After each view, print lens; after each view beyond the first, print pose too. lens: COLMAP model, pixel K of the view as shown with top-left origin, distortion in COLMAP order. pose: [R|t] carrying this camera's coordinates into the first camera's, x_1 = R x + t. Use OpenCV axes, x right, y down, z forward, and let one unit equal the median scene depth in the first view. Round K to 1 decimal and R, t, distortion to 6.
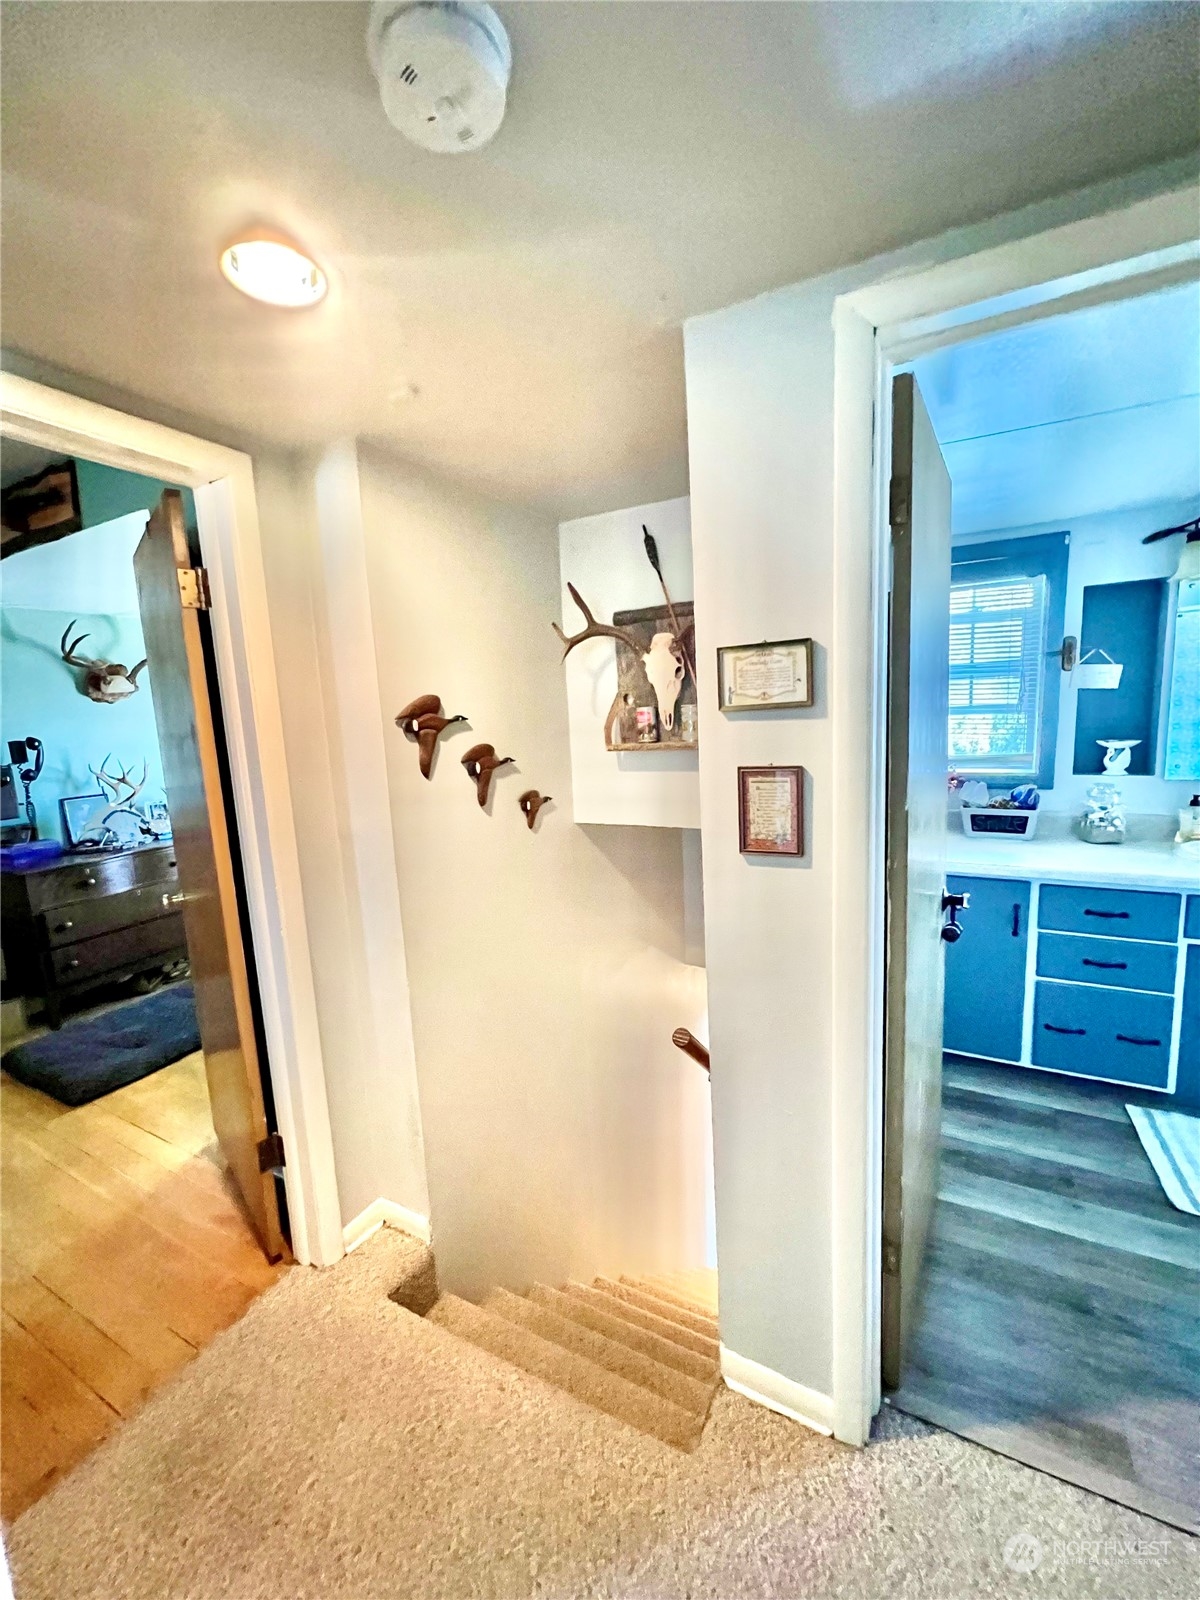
lens RADIAL K [[637.7, 0, 597.1], [0, 637.7, 800.1], [0, 0, 1]] dist [0.000580, 0.000117]
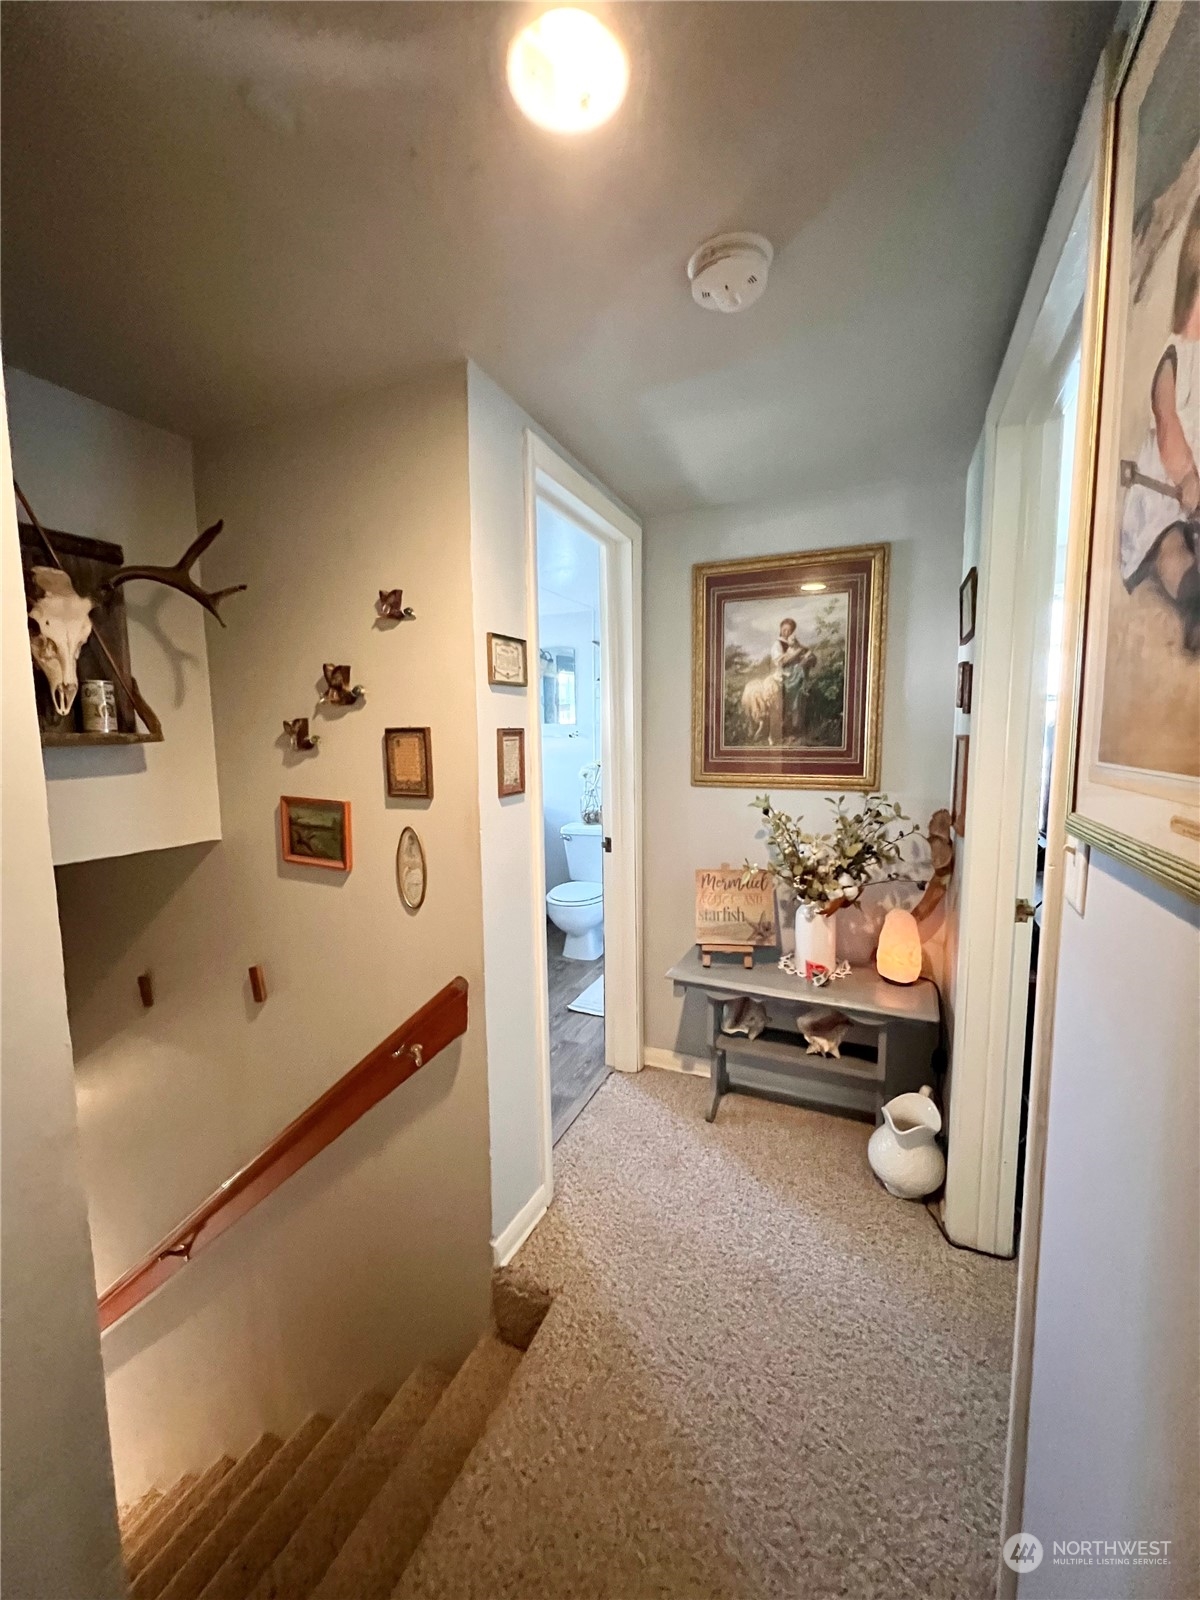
lens RADIAL K [[637.7, 0, 597.7], [0, 637.7, 795.6], [0, 0, 1]] dist [0.000580, 0.000117]
pose [[-0.066237, -0.053783, 0.996353, -1.088398], [0.149723, 0.986705, 0.063215, 0.029049], [-0.986507, 0.153365, -0.057304, 0.912176]]
